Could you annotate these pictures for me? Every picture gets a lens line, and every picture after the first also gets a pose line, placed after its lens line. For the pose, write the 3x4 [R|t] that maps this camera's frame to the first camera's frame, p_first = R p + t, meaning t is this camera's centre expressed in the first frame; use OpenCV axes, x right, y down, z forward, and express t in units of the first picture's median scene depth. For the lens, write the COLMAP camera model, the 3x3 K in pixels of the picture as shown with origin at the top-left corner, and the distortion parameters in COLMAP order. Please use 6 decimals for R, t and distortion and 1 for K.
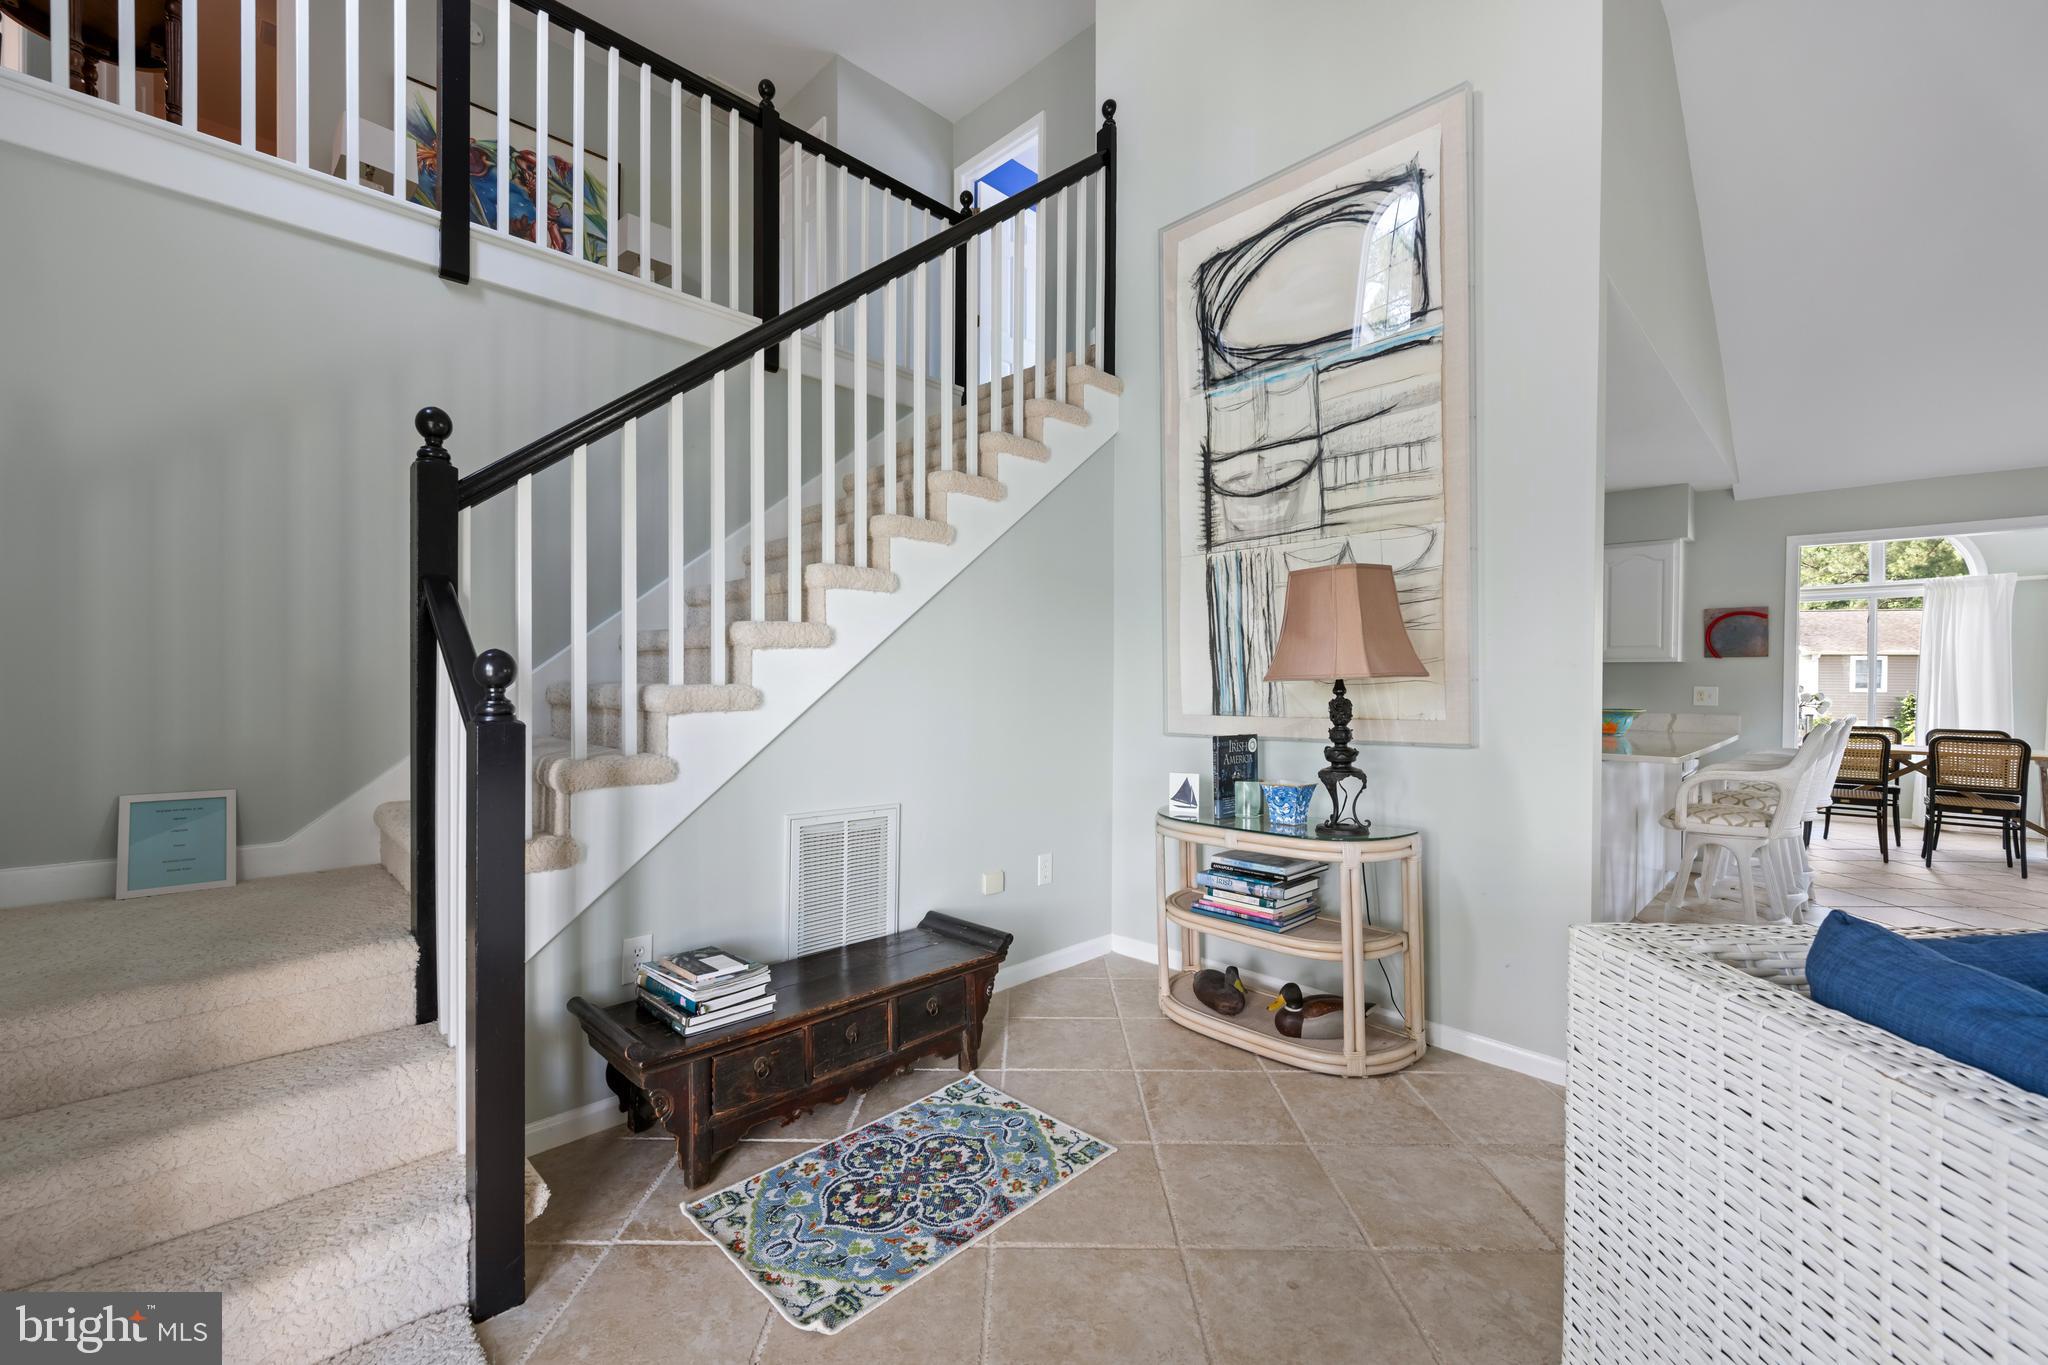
lens RADIAL K [[855.5, 0, 991.6], [0, 855.5, 687.2], [0, 0, 1]] dist [0.002996, 0.000853]
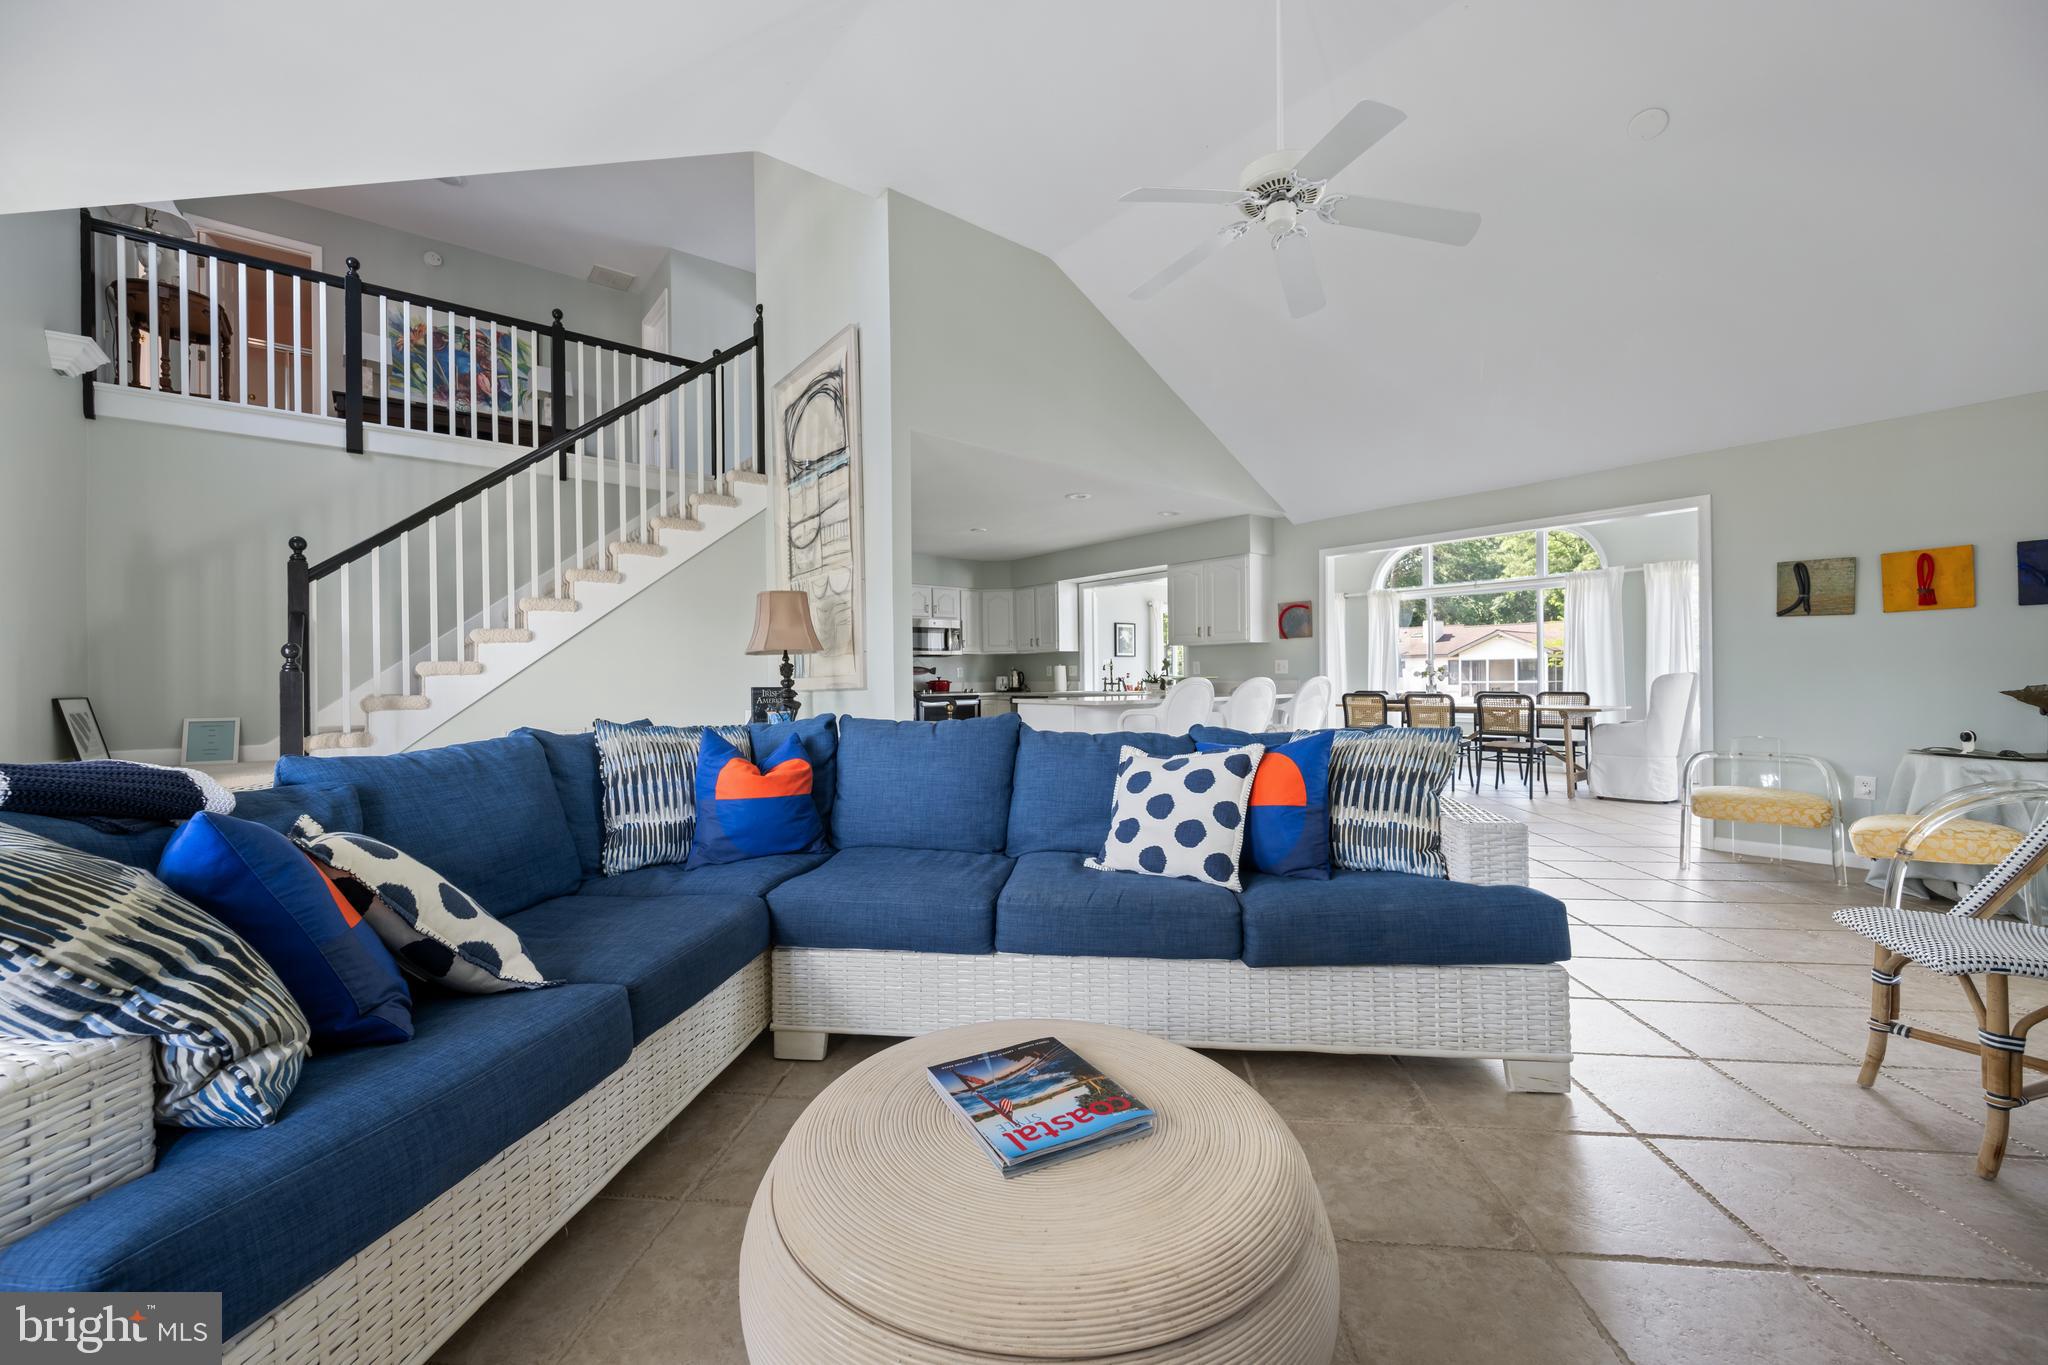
lens RADIAL K [[804.1, 0, 983.5], [0, 804.1, 685.3], [0, 0, 1]] dist [0.006335, -0.000720]
pose [[0.993731, -0.018507, -0.110257, 0.504314], [0.017994, 0.999822, -0.005644, 0.038841], [0.110342, 0.003625, 0.993887, -0.331669]]
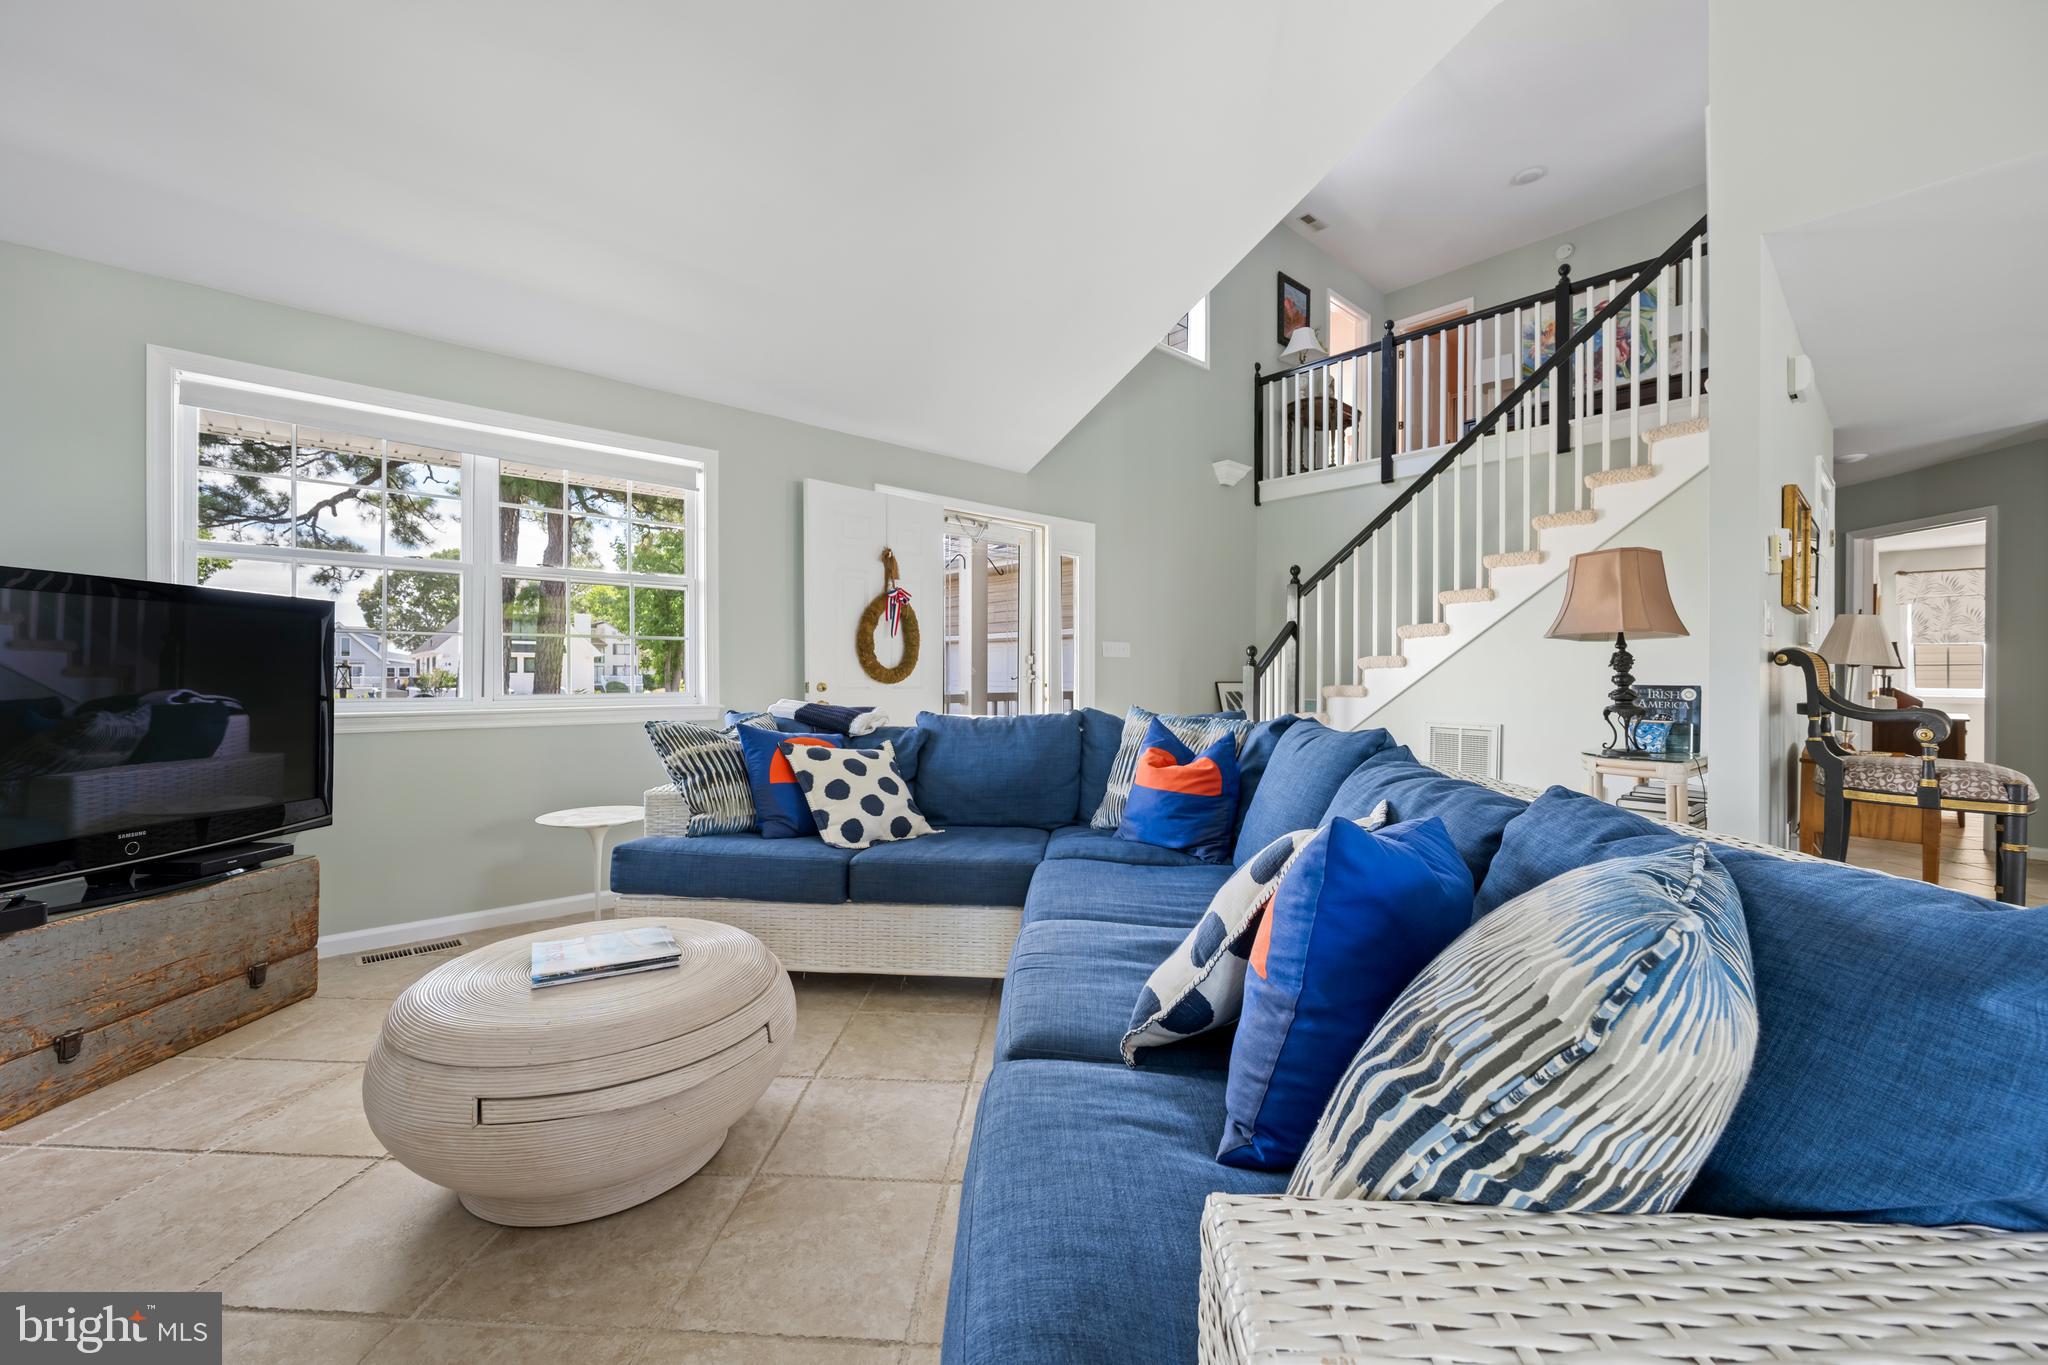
lens RADIAL K [[824.5, 0, 981.2], [0, 824.5, 678.3], [0, 0, 1]] dist [-0.007376, 0.000052]
pose [[-0.085548, -0.004915, -0.996322, 0.885859], [-0.012702, 0.999912, -0.003842, 0.035799], [0.996253, 0.012327, -0.085603, 0.065175]]
